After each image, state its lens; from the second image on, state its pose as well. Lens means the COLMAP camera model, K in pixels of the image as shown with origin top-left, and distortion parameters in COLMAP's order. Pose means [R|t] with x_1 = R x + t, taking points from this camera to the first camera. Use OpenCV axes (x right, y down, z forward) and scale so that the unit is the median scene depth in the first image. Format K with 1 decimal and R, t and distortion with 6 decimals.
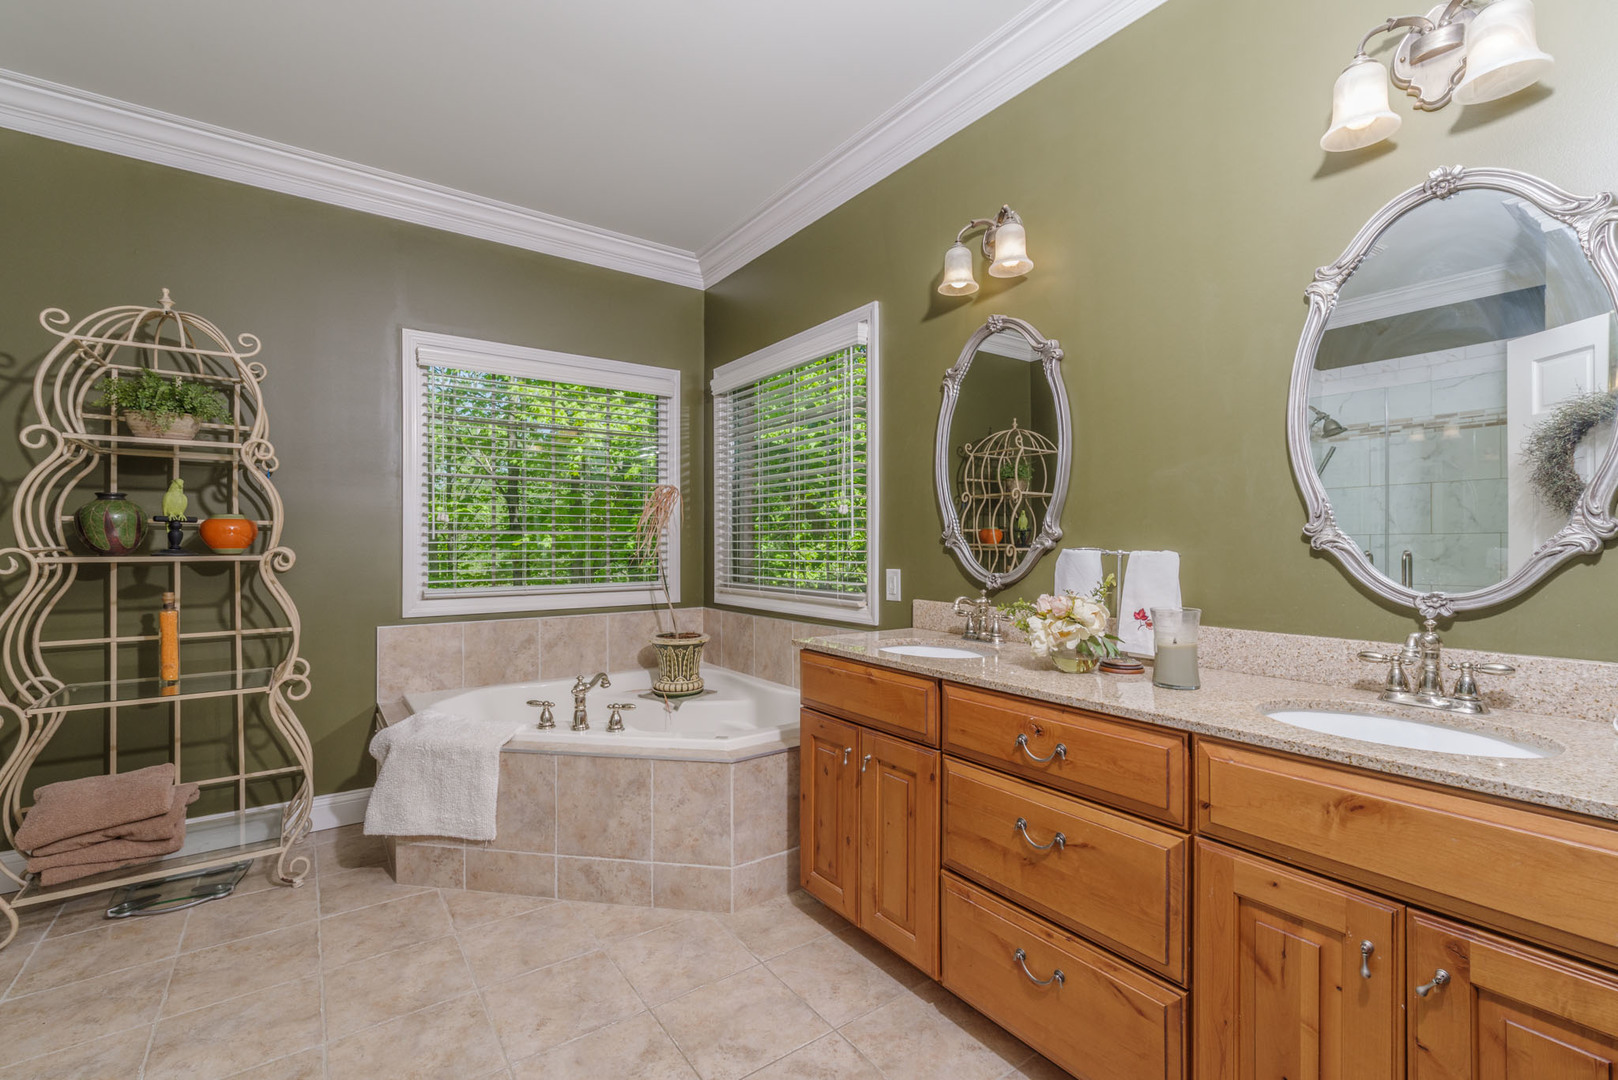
lens RADIAL K [[700.0, 0, 805.9], [0, 700.0, 541.4], [0, 0, 1]] dist [-0.002022, 0.000282]
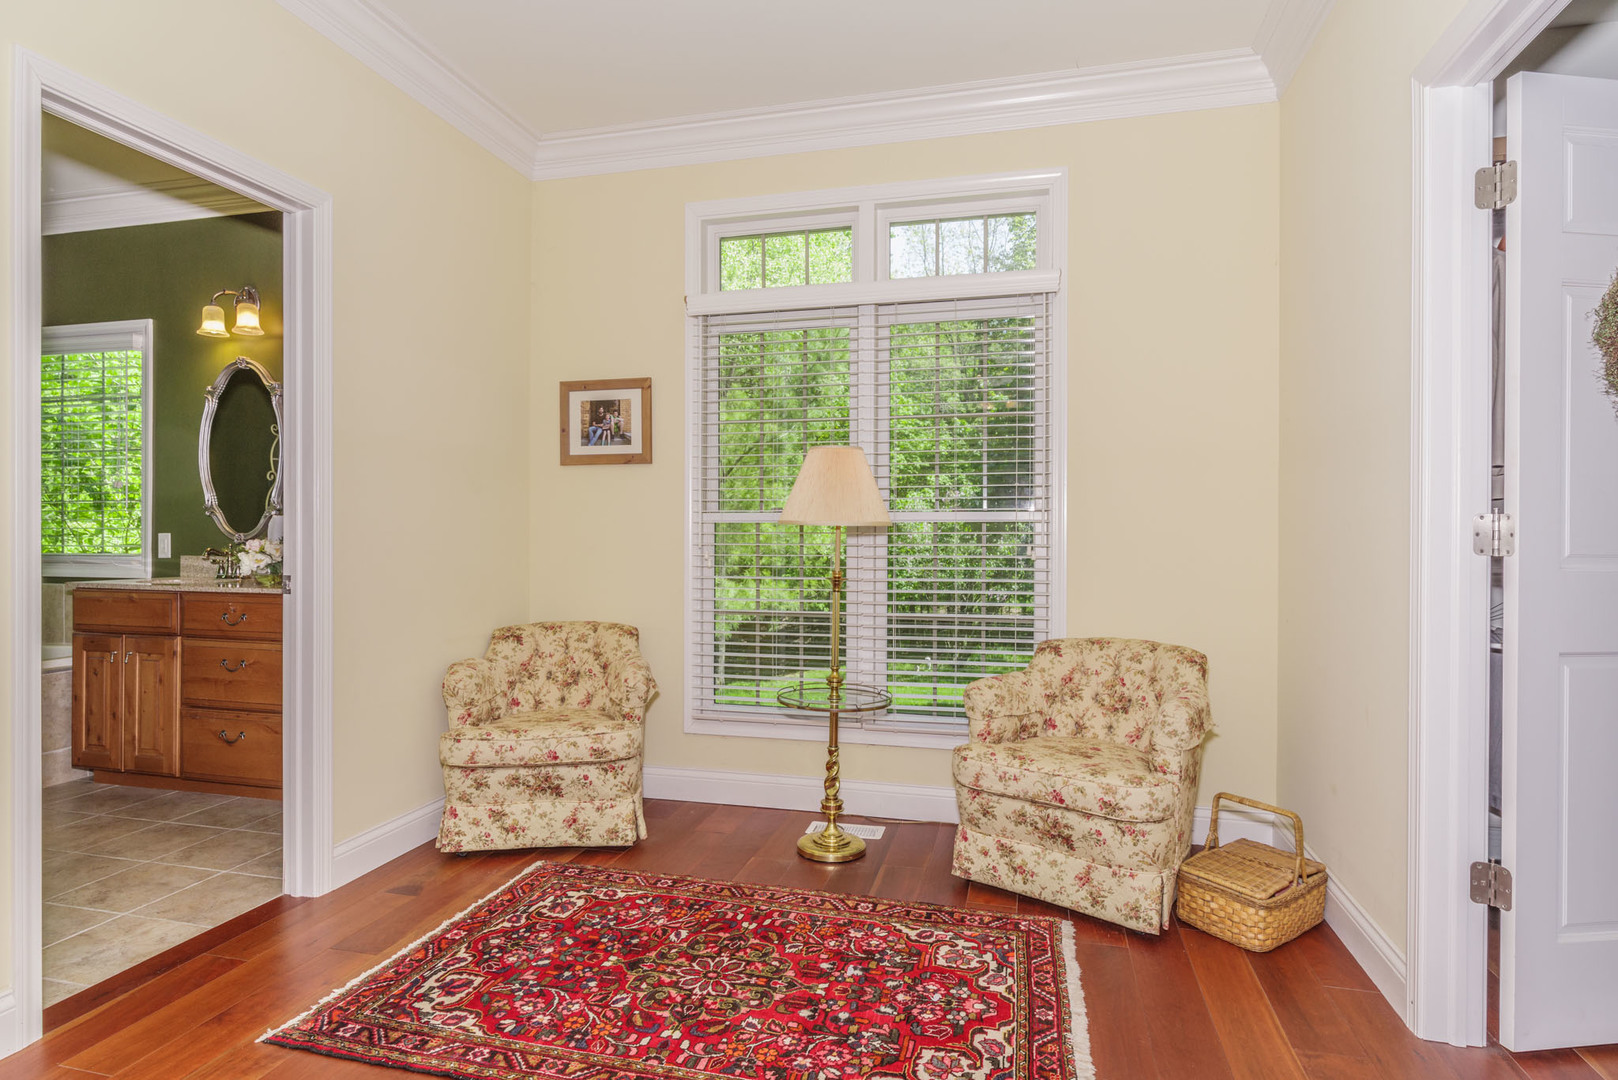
lens RADIAL K [[877.7, 0, 803.8], [0, 877.7, 541.4], [0, 0, 1]] dist [-0.013701, -0.001289]
pose [[0.774941, -0.003291, 0.632025, 0.026117], [-0.006896, 0.999883, 0.013661, 0.027145], [-0.631996, -0.014945, 0.774827, -1.097005]]
